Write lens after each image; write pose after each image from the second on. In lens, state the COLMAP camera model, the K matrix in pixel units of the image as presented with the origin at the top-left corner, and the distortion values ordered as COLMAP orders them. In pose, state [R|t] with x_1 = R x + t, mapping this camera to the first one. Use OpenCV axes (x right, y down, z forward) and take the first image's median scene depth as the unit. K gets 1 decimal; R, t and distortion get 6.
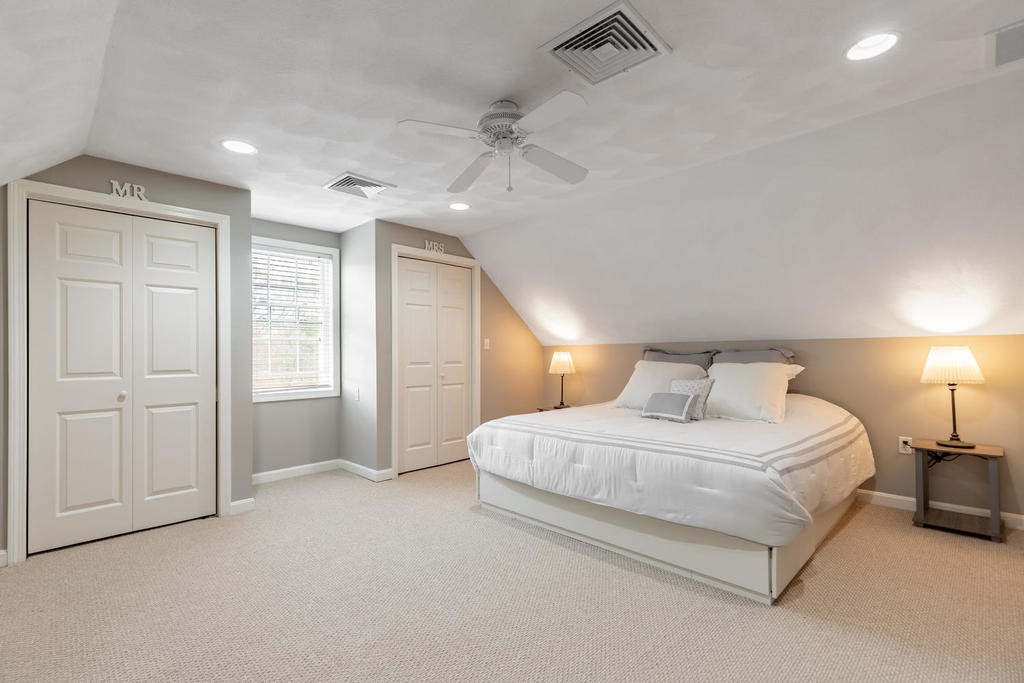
lens RADIAL K [[479.4, 0, 510.6], [0, 479.4, 350.9], [0, 0, 1]] dist [0.000405, -0.001098]
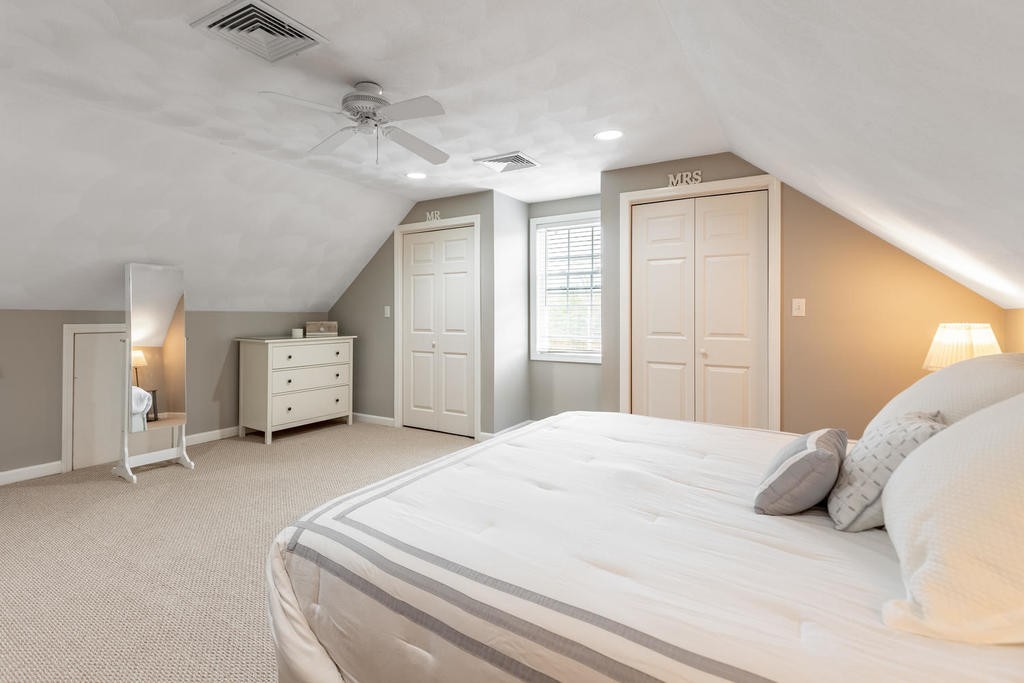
lens RADIAL K [[479.4, 0, 473.1], [0, 479.4, 315.0], [0, 0, 1]] dist [0.000405, -0.001098]
pose [[0.187750, 0.003275, -0.982211, 0.548529], [-0.002008, 0.999994, 0.002950, -0.006564], [0.982215, 0.001419, 0.187756, 0.571947]]
